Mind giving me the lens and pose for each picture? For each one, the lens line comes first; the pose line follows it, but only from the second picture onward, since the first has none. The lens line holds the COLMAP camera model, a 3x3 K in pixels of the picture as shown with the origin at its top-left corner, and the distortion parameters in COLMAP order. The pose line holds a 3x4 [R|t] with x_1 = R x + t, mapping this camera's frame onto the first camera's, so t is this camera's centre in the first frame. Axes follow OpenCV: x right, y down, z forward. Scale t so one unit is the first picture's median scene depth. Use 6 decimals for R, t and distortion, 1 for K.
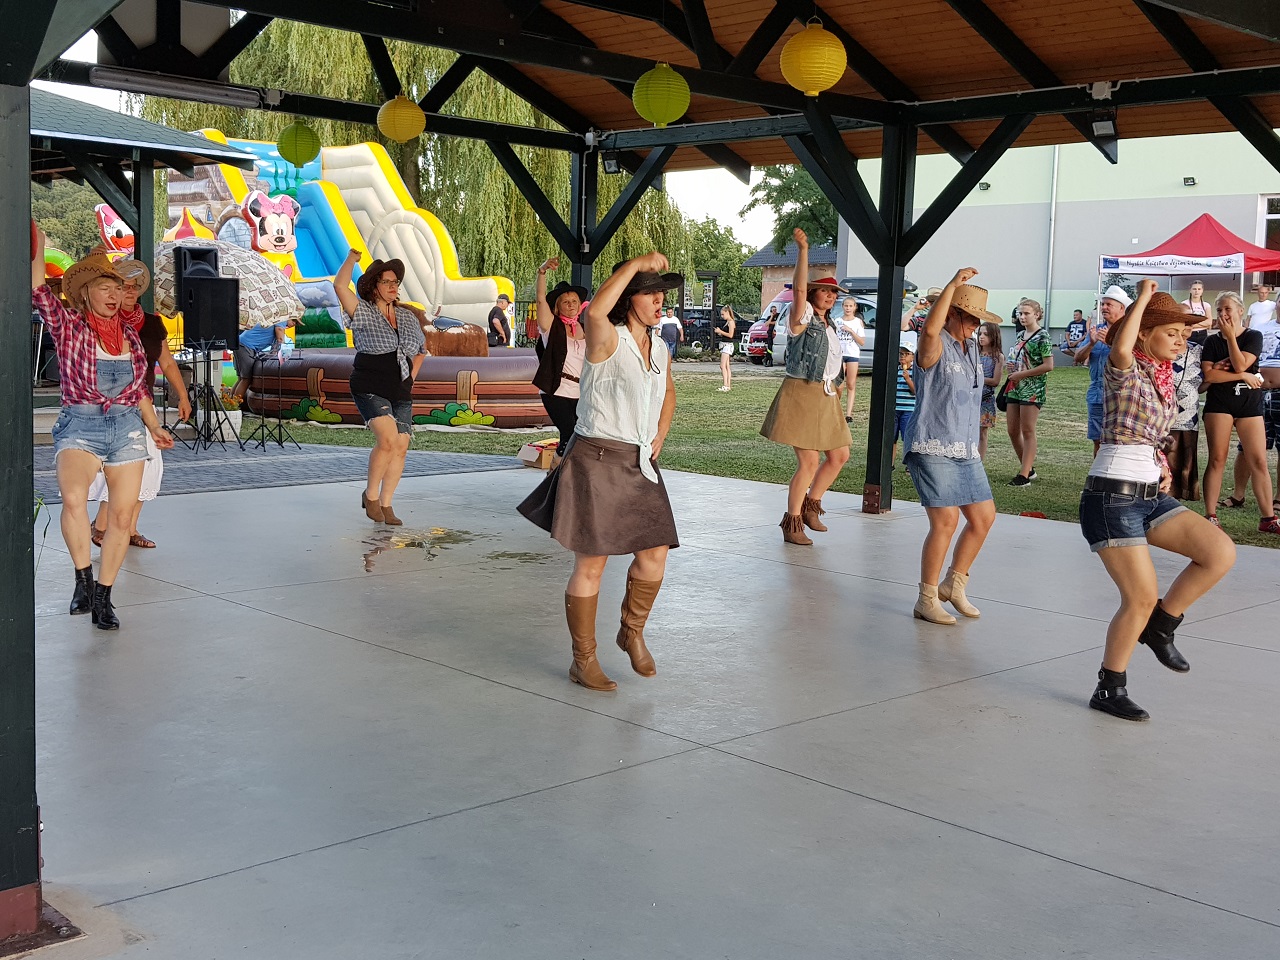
lens RADIAL K [[1511.9, 0, 610.4], [0, 1511.9, 475.5], [0, 0, 1]] dist [0.155671, -0.383317]
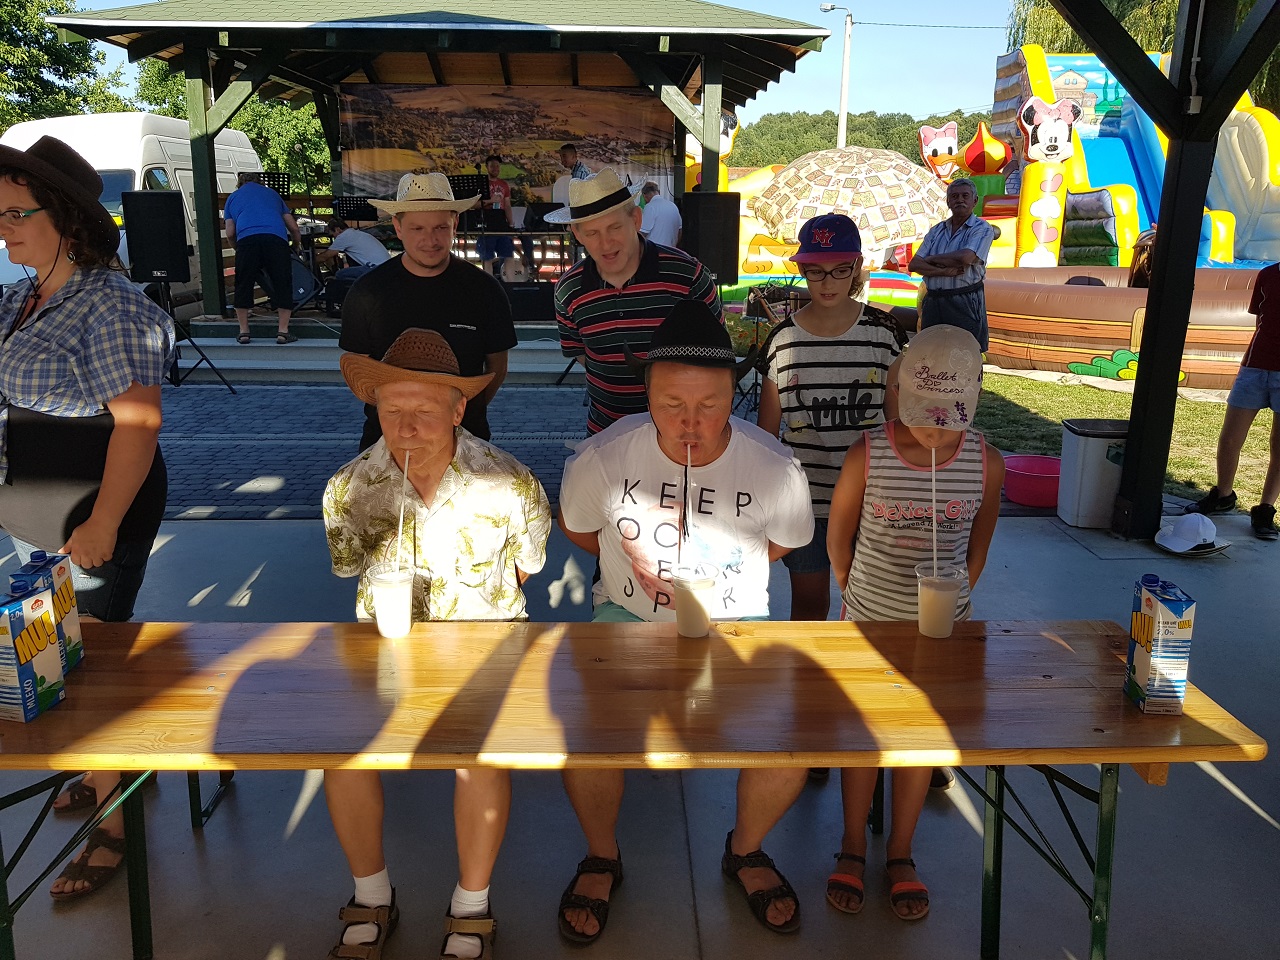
lens RADIAL K [[1000.7, 0, 605.6], [0, 1000.7, 477.9], [0, 0, 1]] dist [-0.006007, 0.000668]
pose [[0.733185, 0.160504, -0.660816, 0.066719], [-0.060219, 0.983254, 0.172006, -0.079897], [0.677358, -0.086319, 0.730572, 0.653061]]
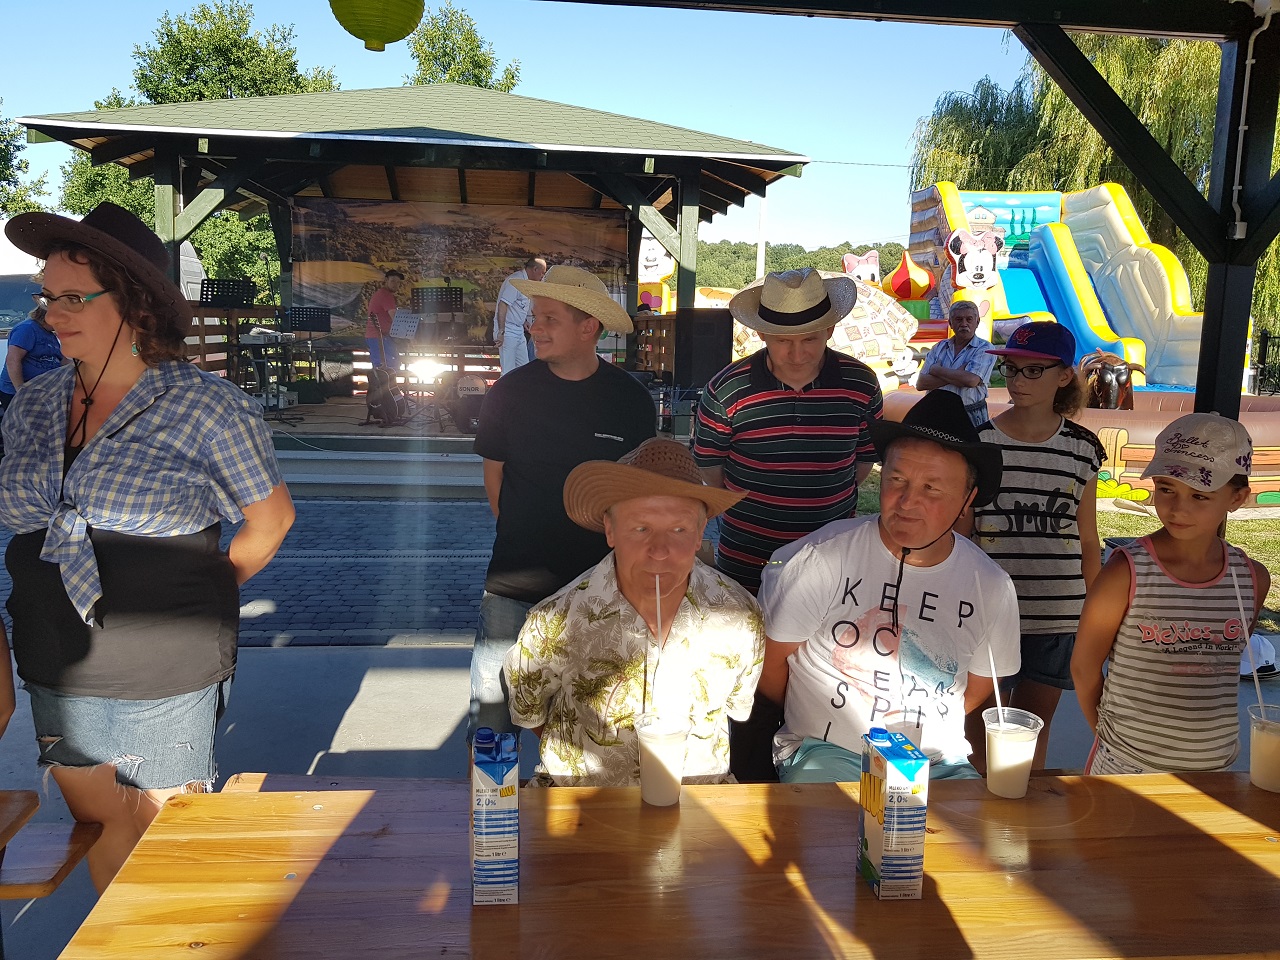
lens RADIAL K [[1015.7, 0, 594.7], [0, 1015.7, 451.5], [0, 0, 1]] dist [0.004341, -0.006714]
pose [[0.785704, 0.070826, -0.614534, 0.017803], [-0.070413, 0.997207, 0.024903, -0.073907], [0.614582, 0.023704, 0.788497, 0.632544]]
